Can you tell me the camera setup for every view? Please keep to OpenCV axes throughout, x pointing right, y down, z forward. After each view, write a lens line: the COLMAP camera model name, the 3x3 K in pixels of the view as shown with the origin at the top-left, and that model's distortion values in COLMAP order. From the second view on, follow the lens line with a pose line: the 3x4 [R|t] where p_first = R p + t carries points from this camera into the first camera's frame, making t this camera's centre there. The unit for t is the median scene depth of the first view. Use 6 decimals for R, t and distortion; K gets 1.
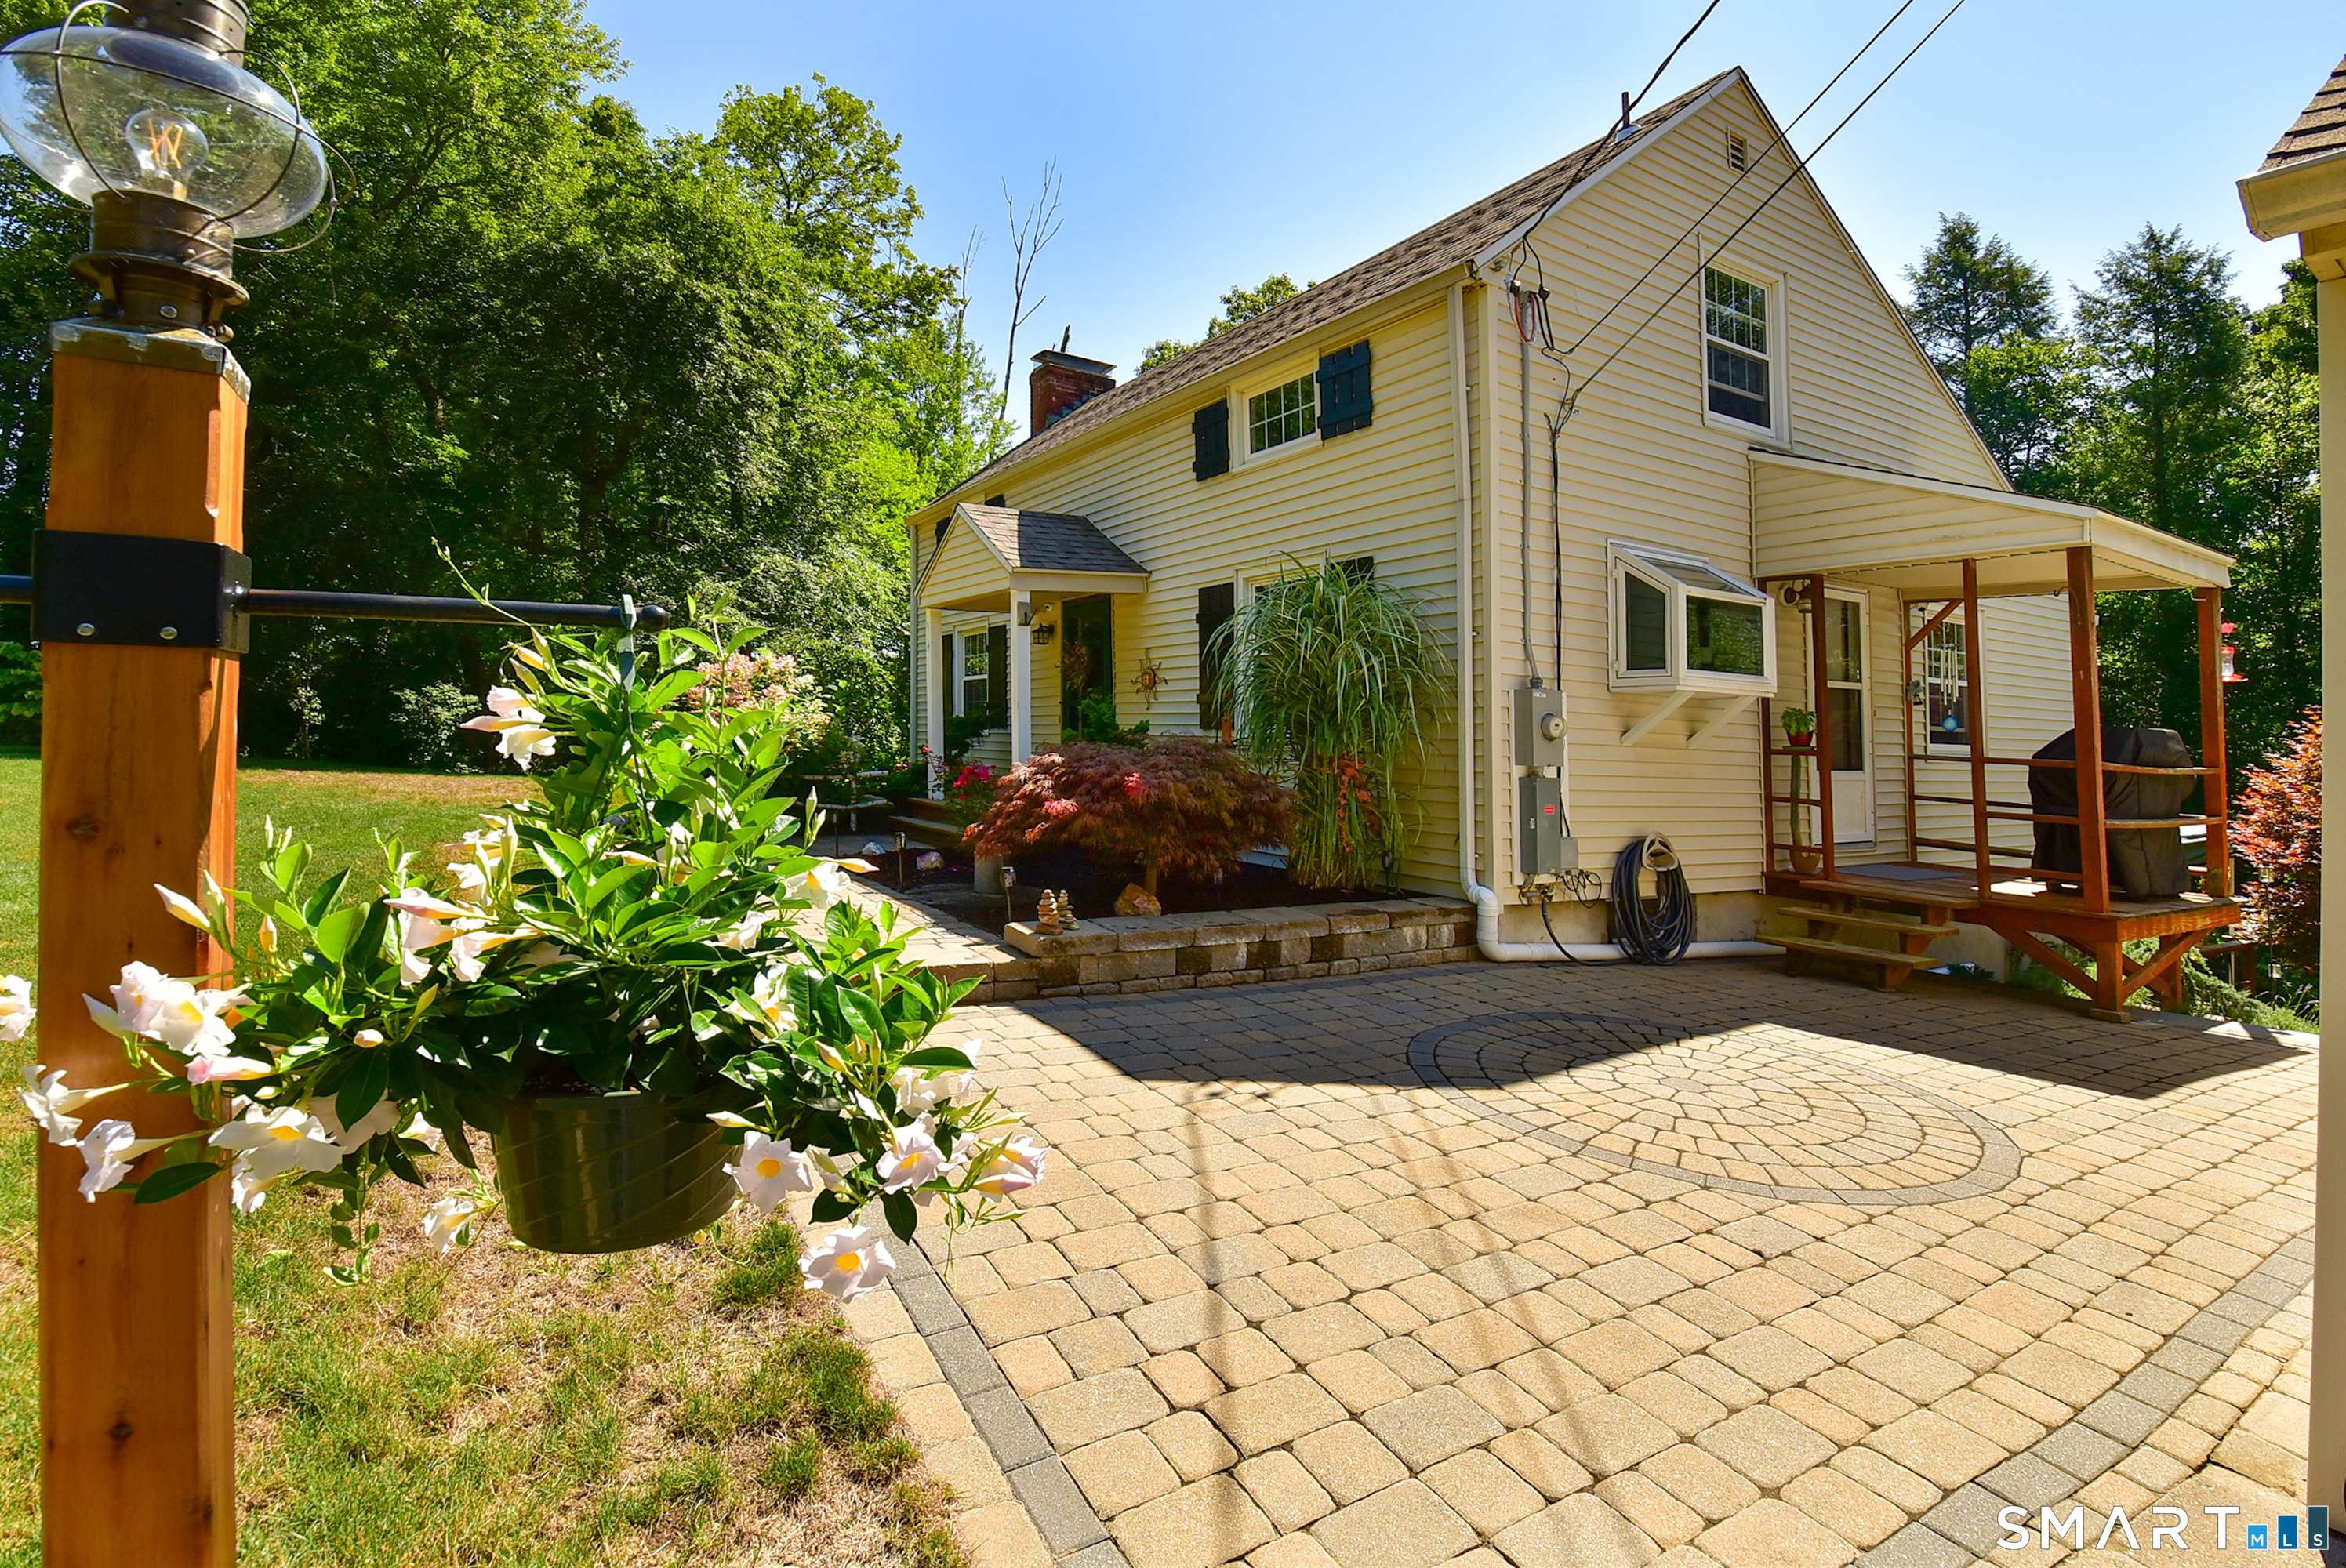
lens RADIAL K [[988.2, 0, 1074.3], [0, 988.2, 658.3], [0, 0, 1]] dist [-0.000203, -0.008295]
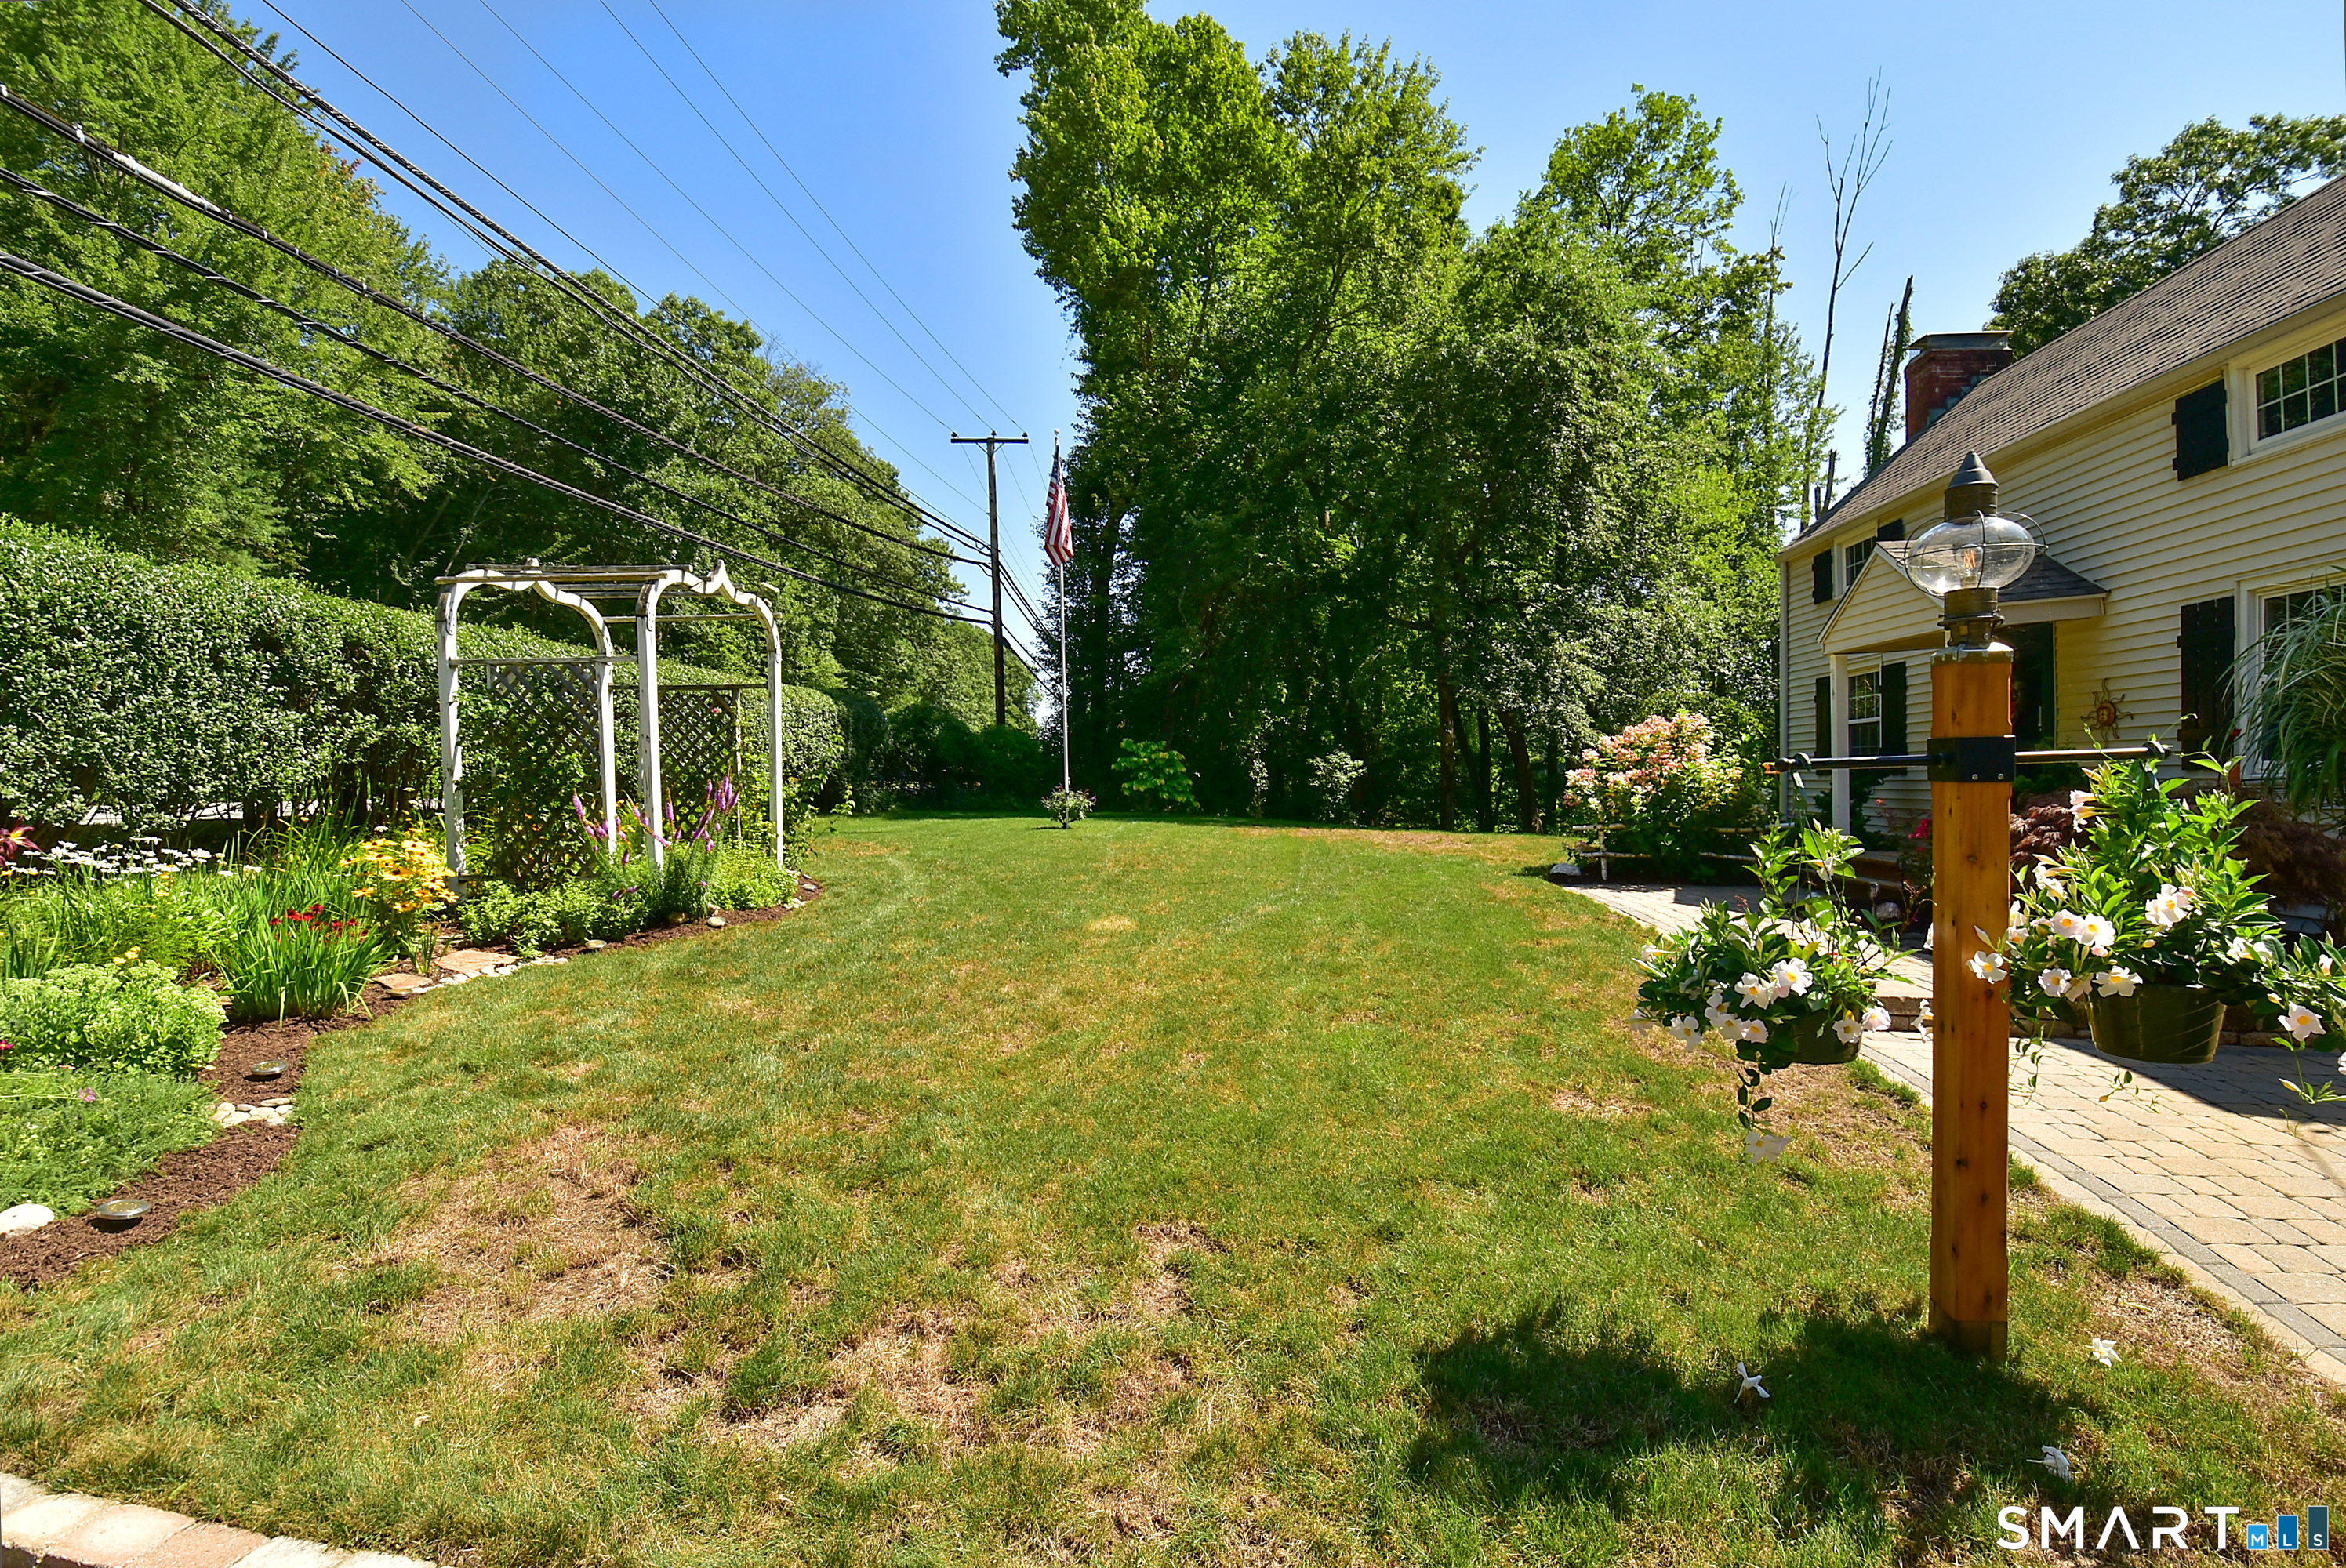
lens RADIAL K [[1101.2, 0, 1286.4], [0, 1101.2, 798.7], [0, 0, 1]] dist [0.000611, -0.014485]
pose [[0.882235, -0.021466, -0.470320, -0.079099], [0.065525, 0.994836, 0.077509, -0.019714], [0.466227, -0.099198, 0.879086, -0.141976]]
